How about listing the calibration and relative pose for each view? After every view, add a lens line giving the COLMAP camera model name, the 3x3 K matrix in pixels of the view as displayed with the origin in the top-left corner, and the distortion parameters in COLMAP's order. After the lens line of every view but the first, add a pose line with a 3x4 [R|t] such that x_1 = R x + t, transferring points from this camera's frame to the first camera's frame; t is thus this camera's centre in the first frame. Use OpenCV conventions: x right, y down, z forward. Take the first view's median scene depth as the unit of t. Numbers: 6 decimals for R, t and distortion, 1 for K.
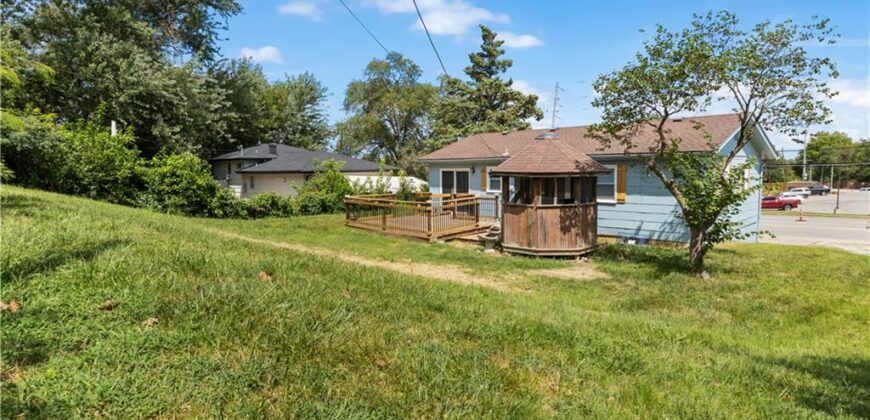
lens RADIAL K [[478.9, 0, 435.0], [0, 478.9, 210.0], [0, 0, 1]] dist [0.000437, 0.000011]
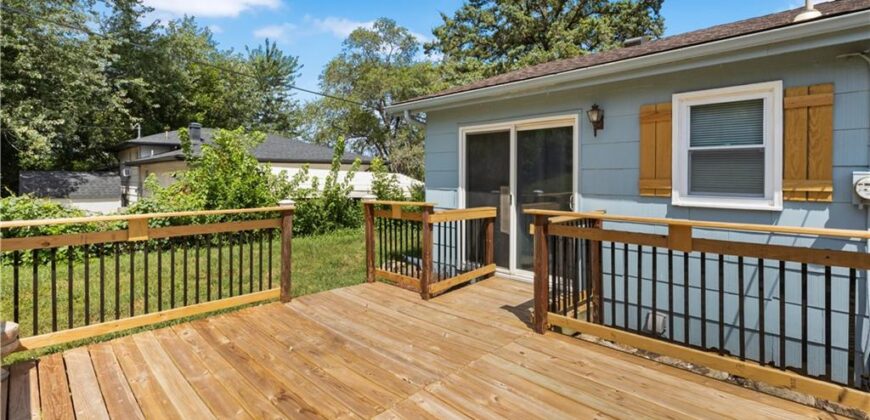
lens RADIAL K [[401.2, 0, 435.7], [0, 401.2, 192.4], [0, 0, 1]] dist [0.000756, 0.000123]
pose [[0.999954, 0.008626, 0.004297, -0.004584], [-0.008371, 0.998394, -0.056030, -0.022230], [-0.004774, 0.055992, 0.998420, 0.561344]]
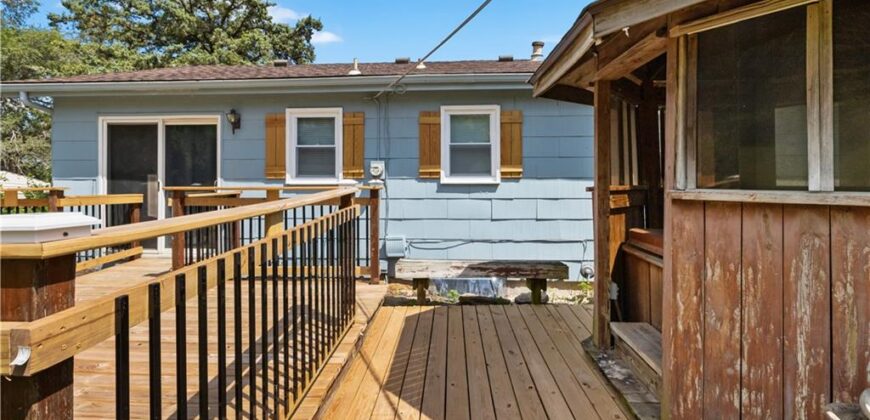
lens RADIAL K [[406.6, 0, 433.1], [0, 406.6, 180.6], [0, 0, 1]] dist [0.001037, -0.001011]
pose [[0.741726, 0.006482, 0.670672, -0.004378], [0.062137, 0.994989, -0.078336, -0.008264], [-0.667819, 0.099777, 0.737606, 0.502903]]
